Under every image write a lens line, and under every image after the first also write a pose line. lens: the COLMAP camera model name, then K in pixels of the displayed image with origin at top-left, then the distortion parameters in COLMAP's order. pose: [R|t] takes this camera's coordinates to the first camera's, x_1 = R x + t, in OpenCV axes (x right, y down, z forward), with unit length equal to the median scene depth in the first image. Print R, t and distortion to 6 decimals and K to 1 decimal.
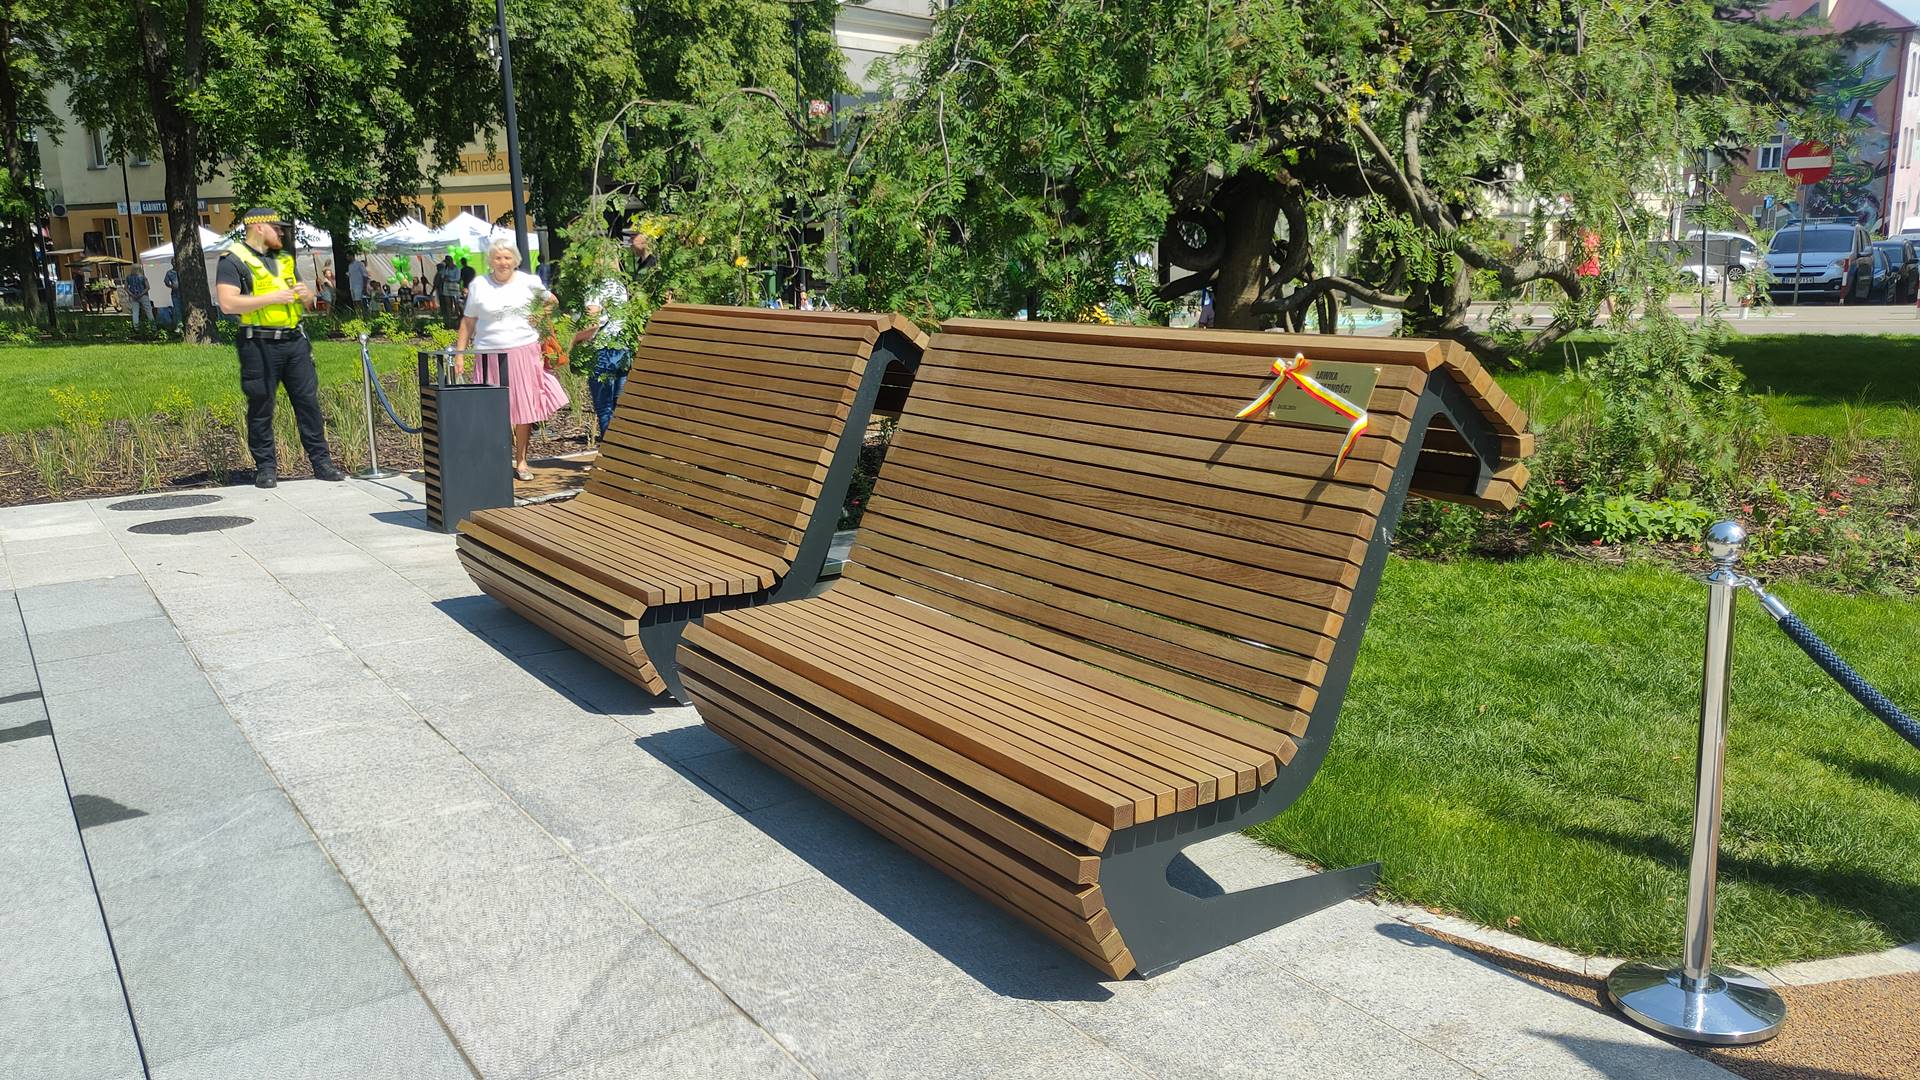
lens RADIAL K [[1521.7, 0, 964.1], [0, 1521.7, 545.5], [0, 0, 1]] dist [0.029516, -0.027697]
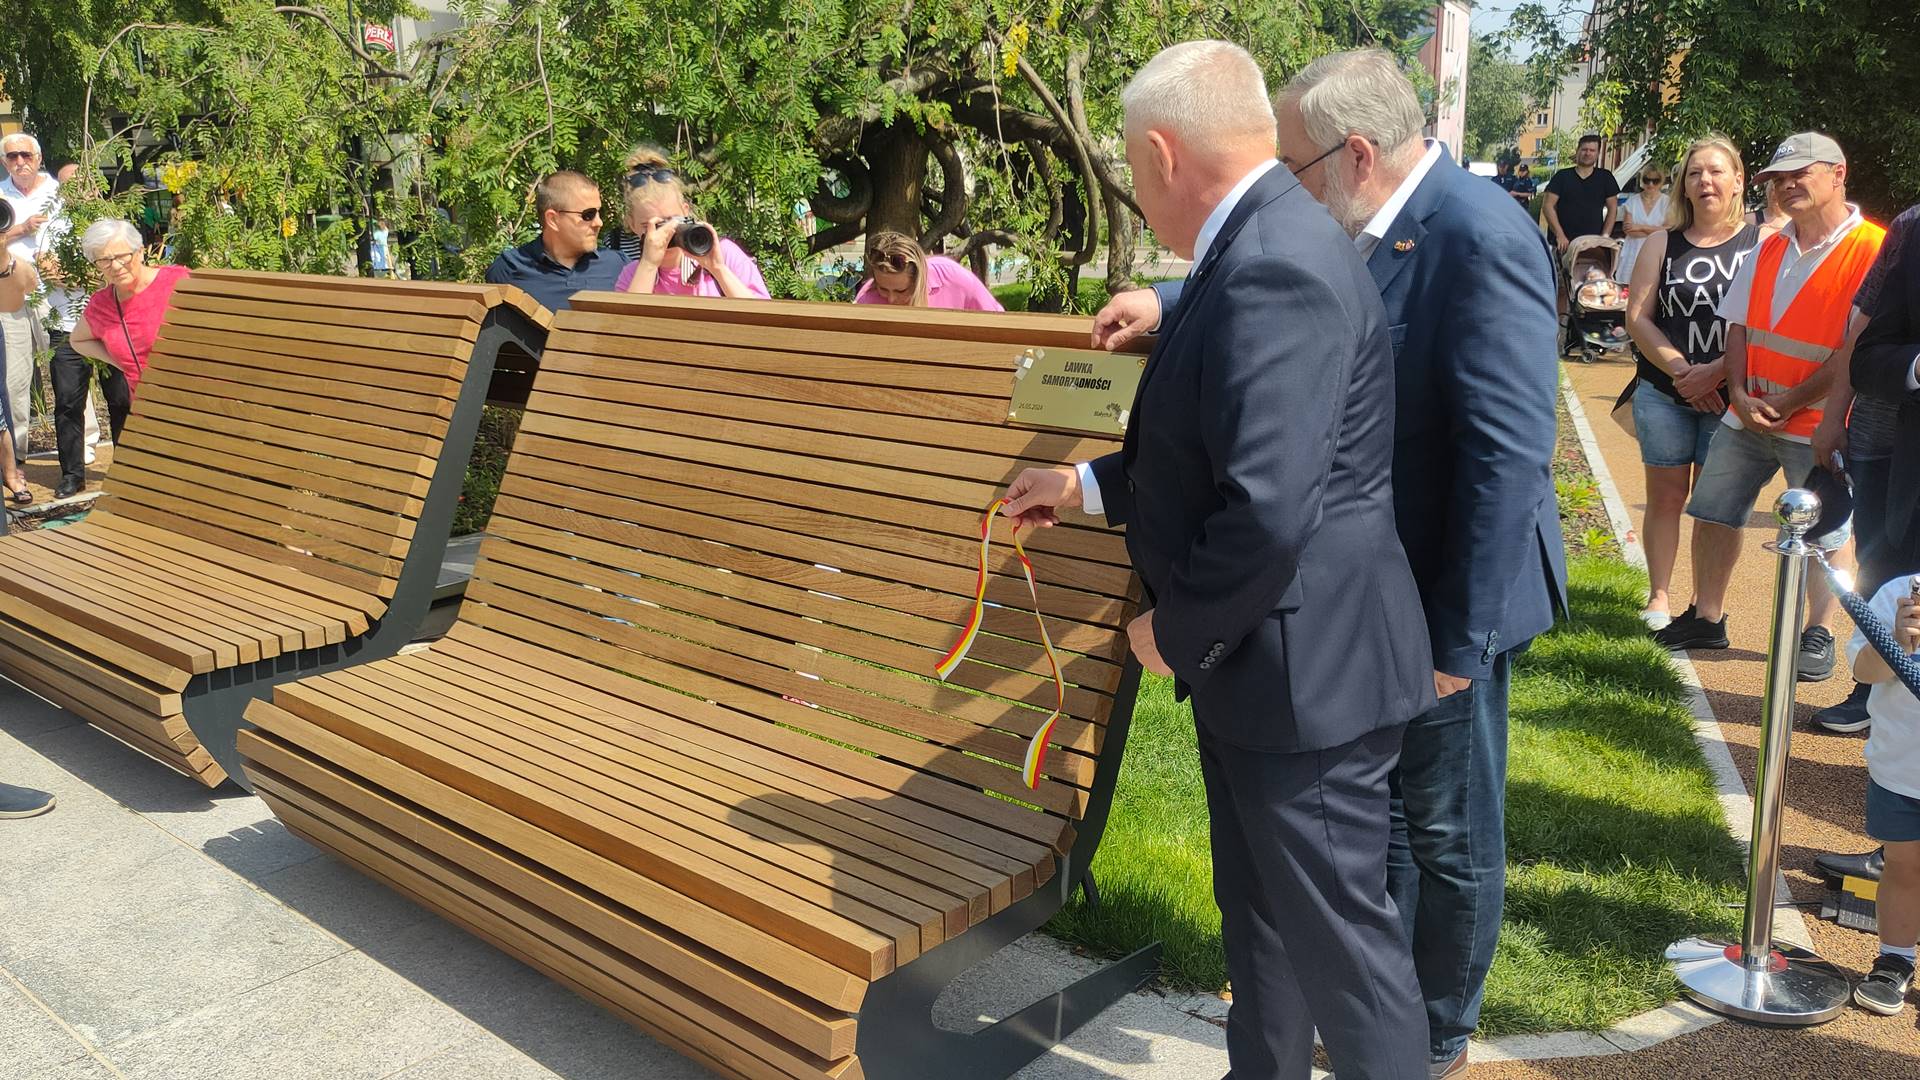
lens RADIAL K [[1521.7, 0, 954.9], [0, 1521.7, 536.1], [0, 0, 1]] dist [0.029516, -0.027697]
pose [[0.967065, -0.056292, 0.248226, -0.025772], [0.048676, 0.998139, 0.036720, -0.041005], [-0.249831, -0.023428, 0.968006, 0.169869]]
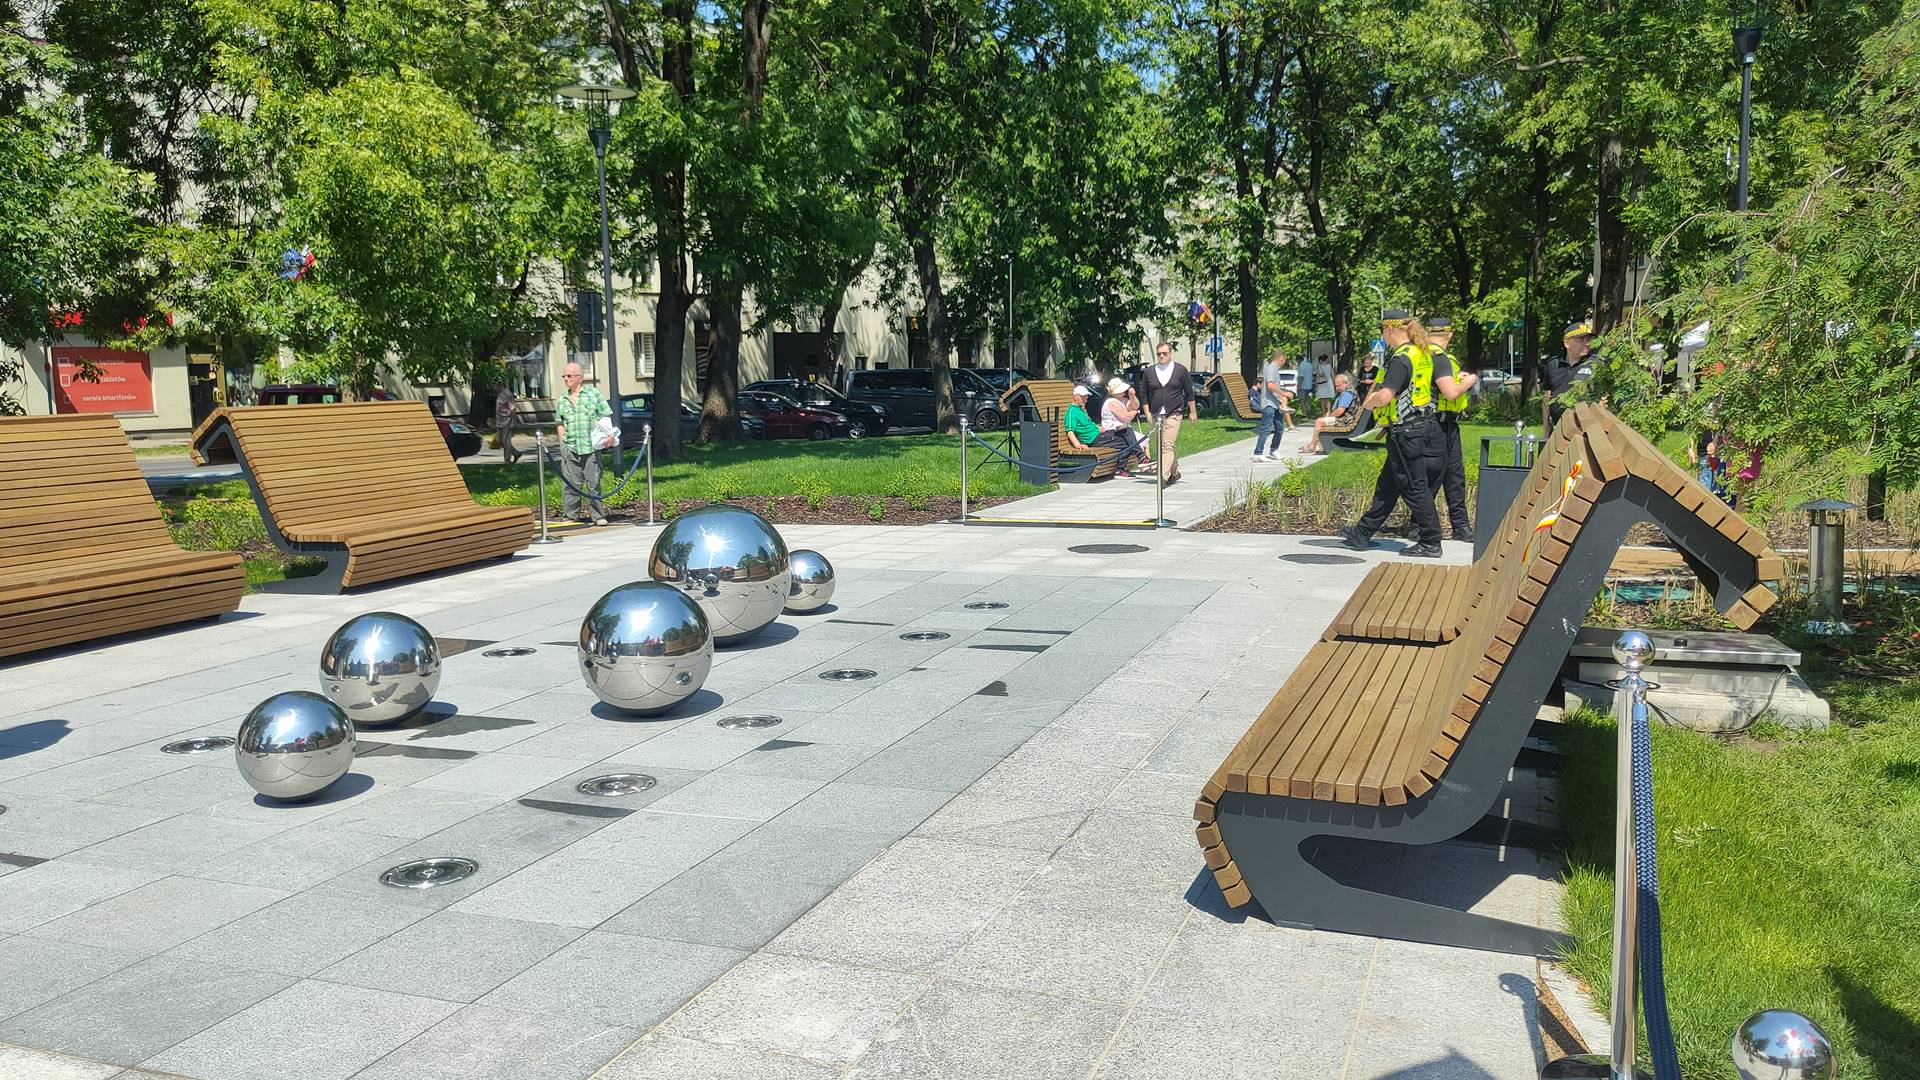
lens RADIAL K [[1521.7, 0, 970.5], [0, 1521.7, 532.1], [0, 0, 1]] dist [0.029516, -0.027697]
pose [[0.573653, 0.107867, -0.811965, 0.689813], [-0.160963, 0.986808, 0.017375, -0.019561], [0.803127, 0.120729, 0.583448, -0.008061]]
